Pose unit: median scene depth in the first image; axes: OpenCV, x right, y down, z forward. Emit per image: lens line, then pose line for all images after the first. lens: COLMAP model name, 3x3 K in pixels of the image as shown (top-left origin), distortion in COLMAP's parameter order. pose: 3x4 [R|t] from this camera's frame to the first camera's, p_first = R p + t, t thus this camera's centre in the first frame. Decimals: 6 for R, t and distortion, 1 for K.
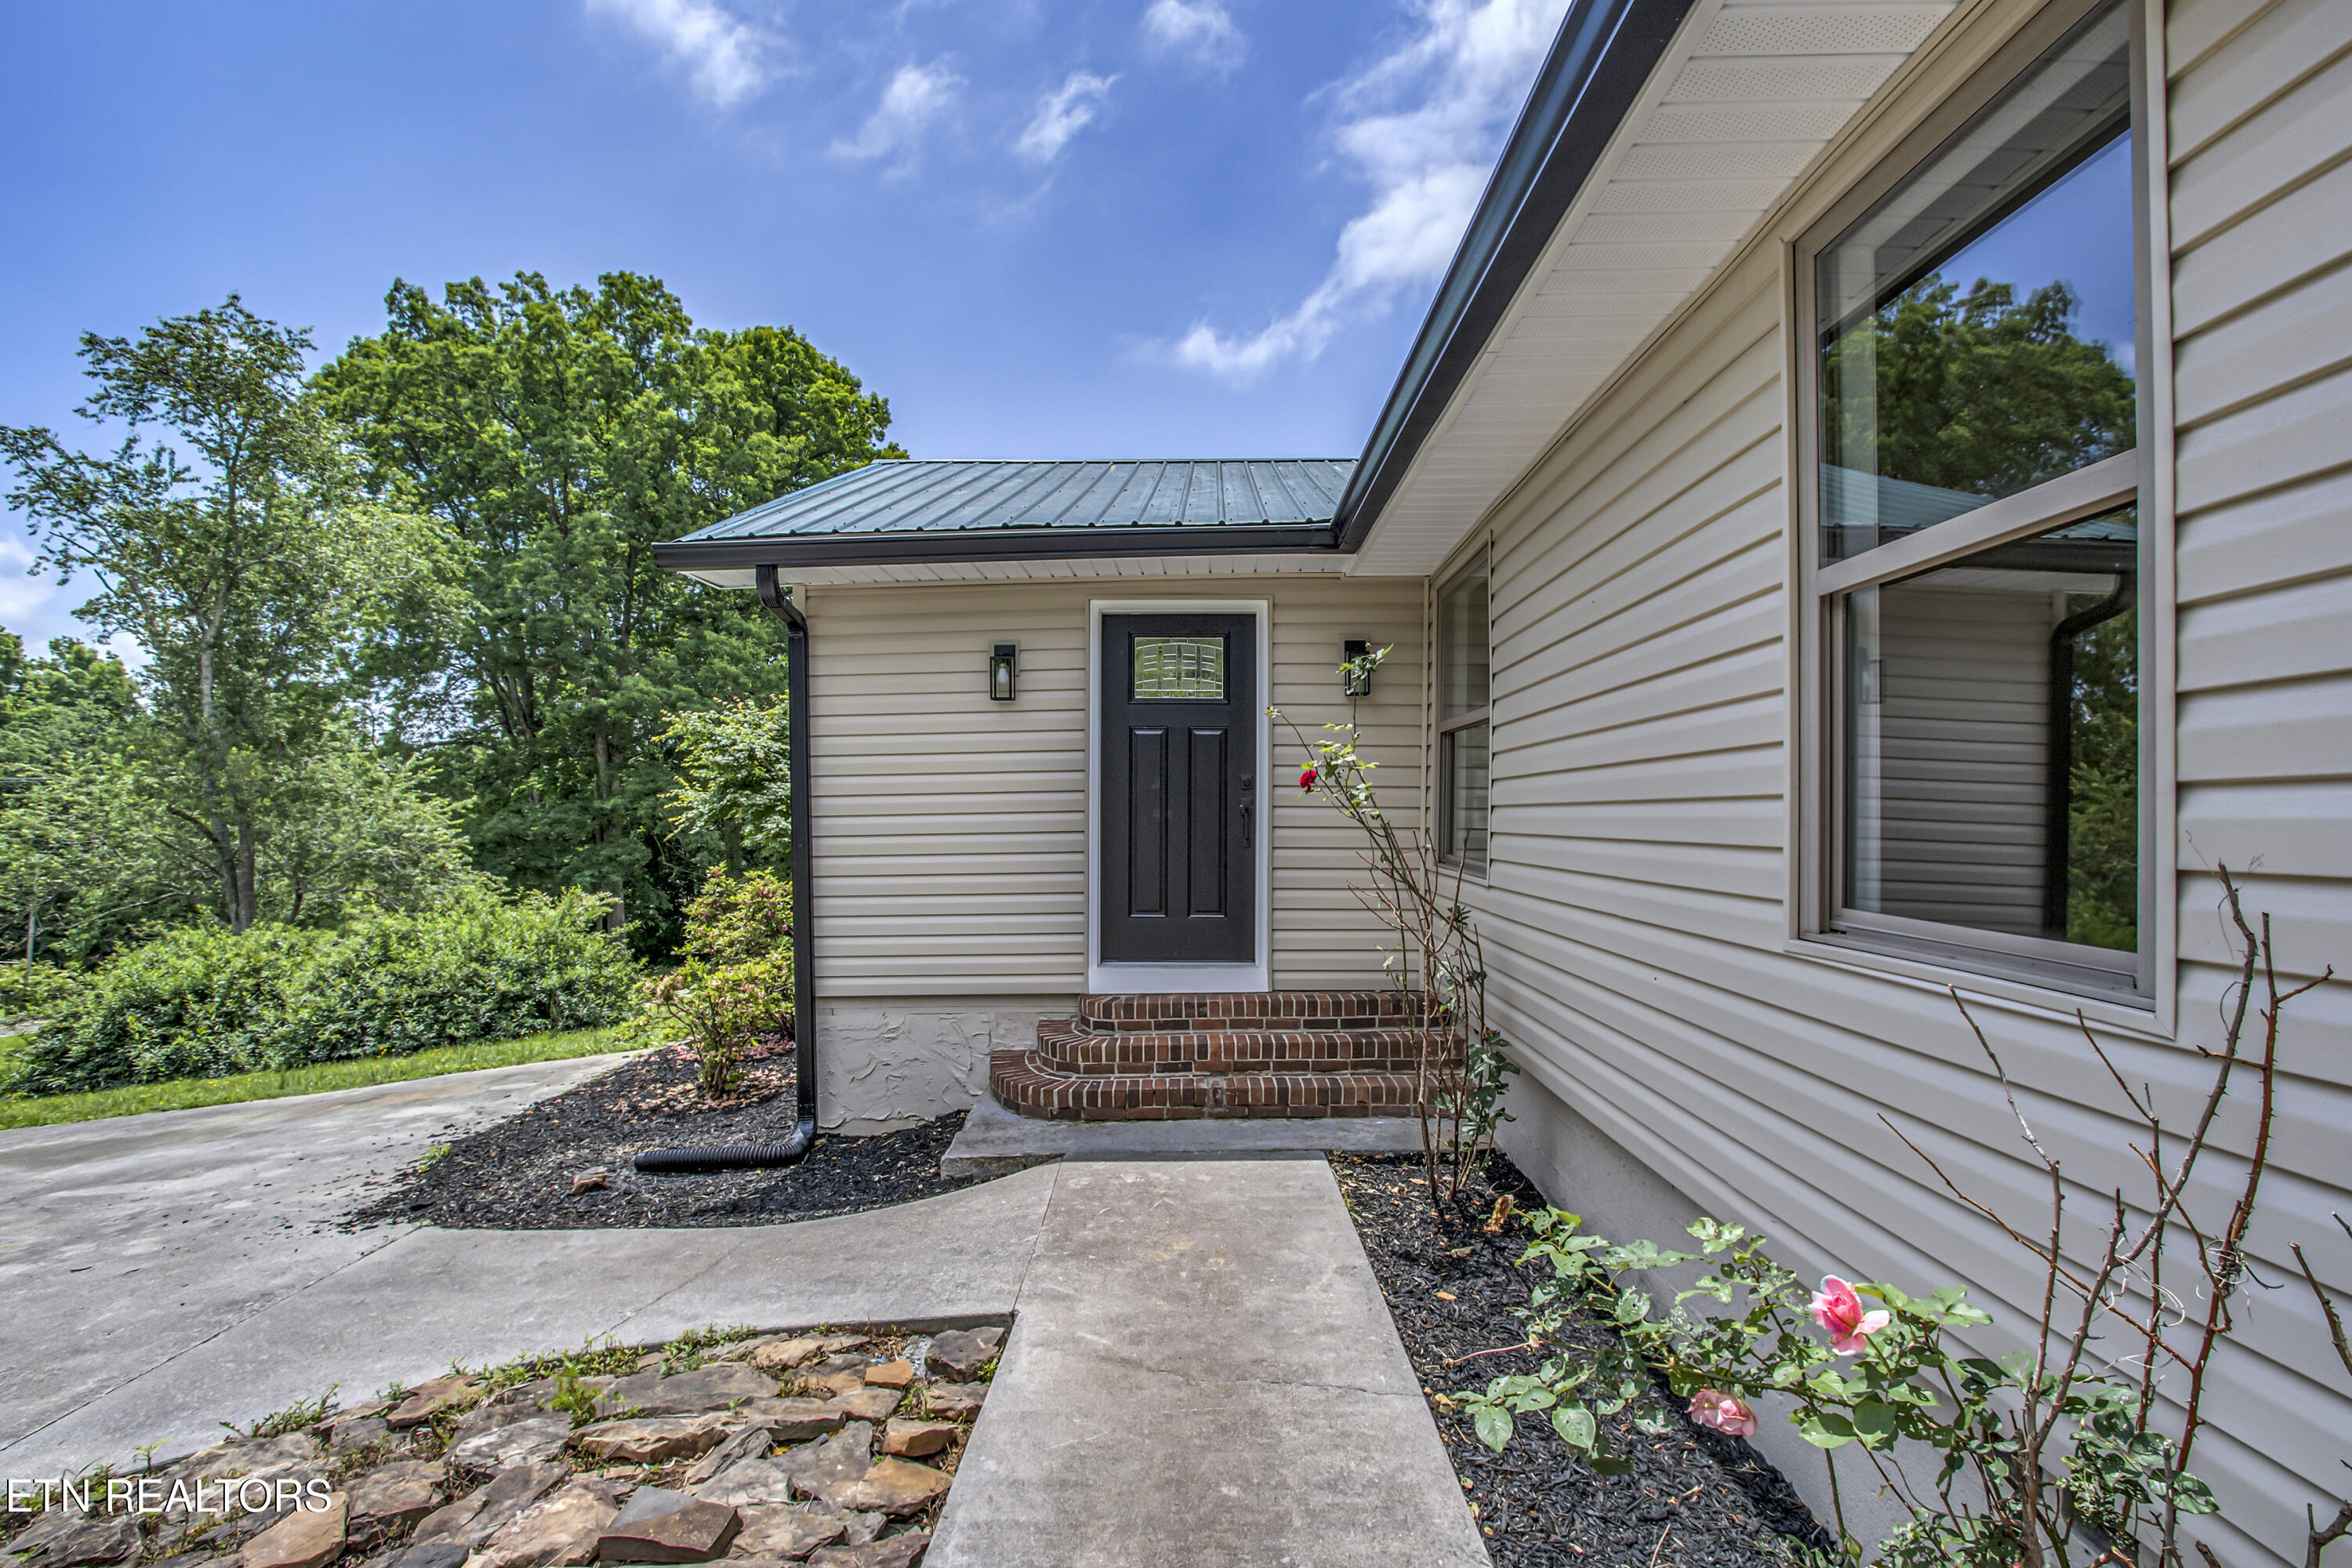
lens RADIAL K [[1089.3, 0, 1191.2], [0, 1089.3, 803.1], [0, 0, 1]] dist [-0.017583, 0.000954]
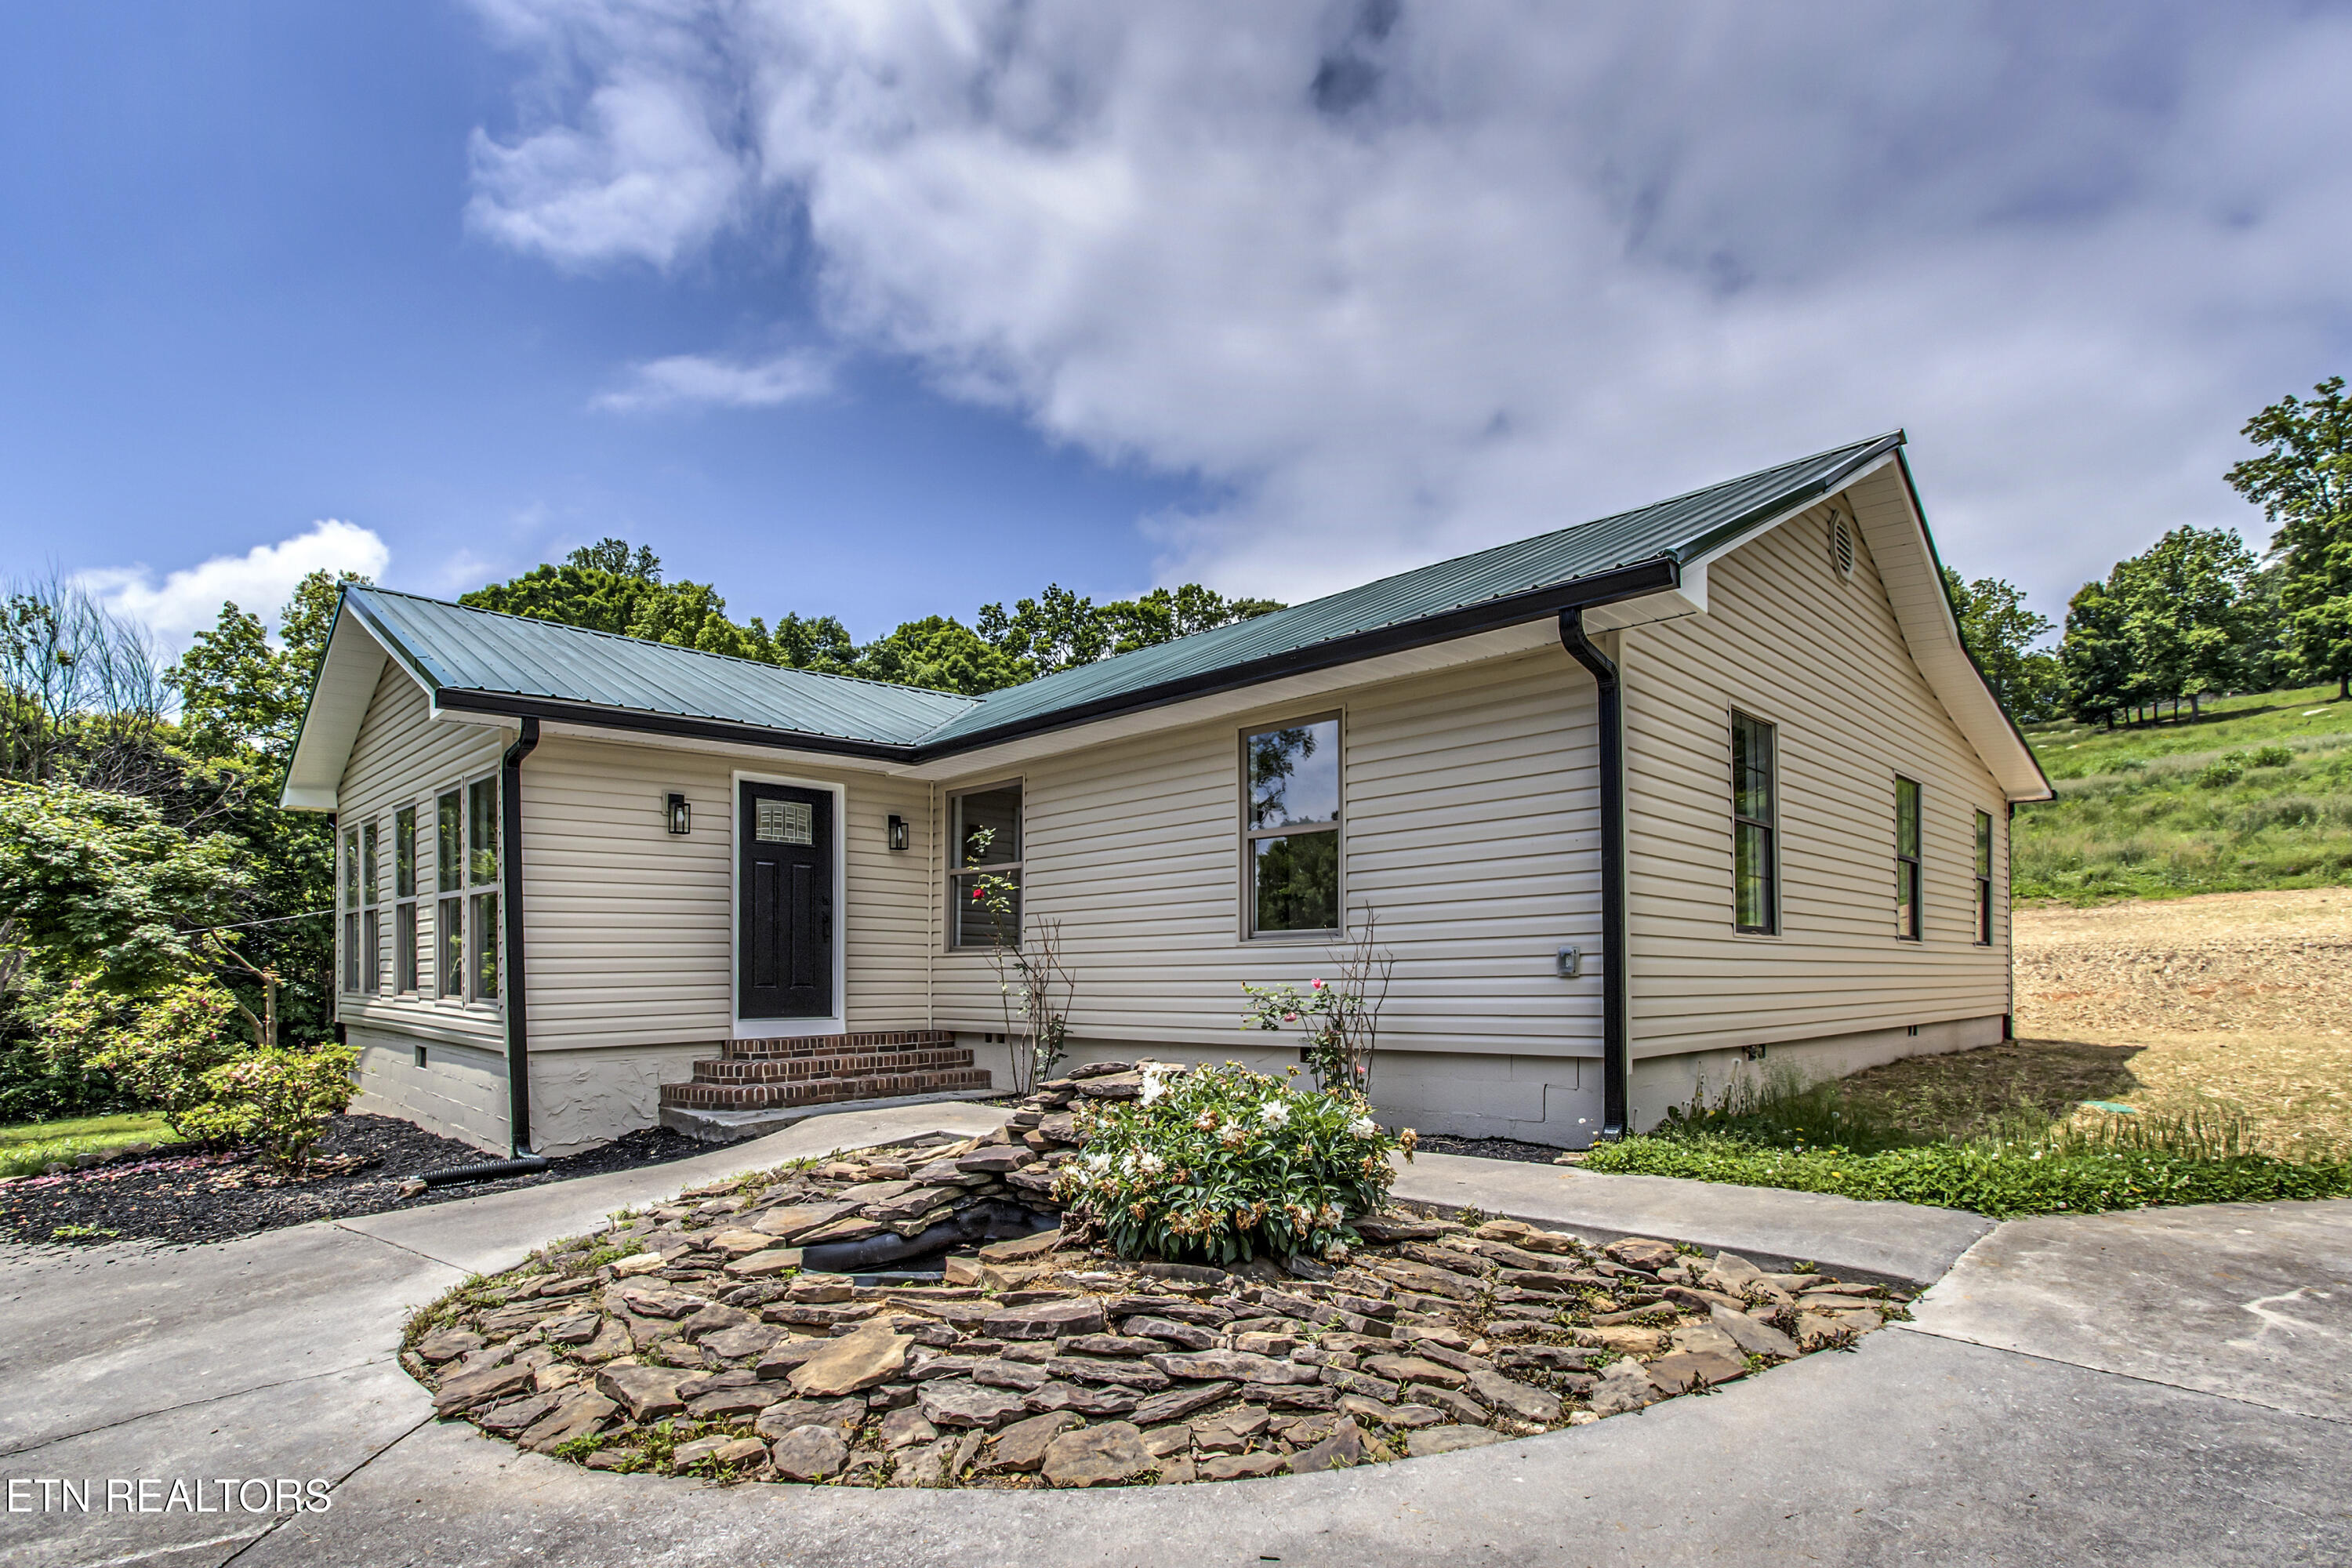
lens RADIAL K [[1180.7, 0, 1180.6], [0, 1180.7, 978.2], [0, 0, 1]] dist [-0.020918, 0.001098]
pose [[0.699277, 0.001279, 0.714850, -0.799464], [-0.004751, 0.999985, 0.002858, 0.084679], [-0.714835, -0.005395, 0.699272, -0.528754]]
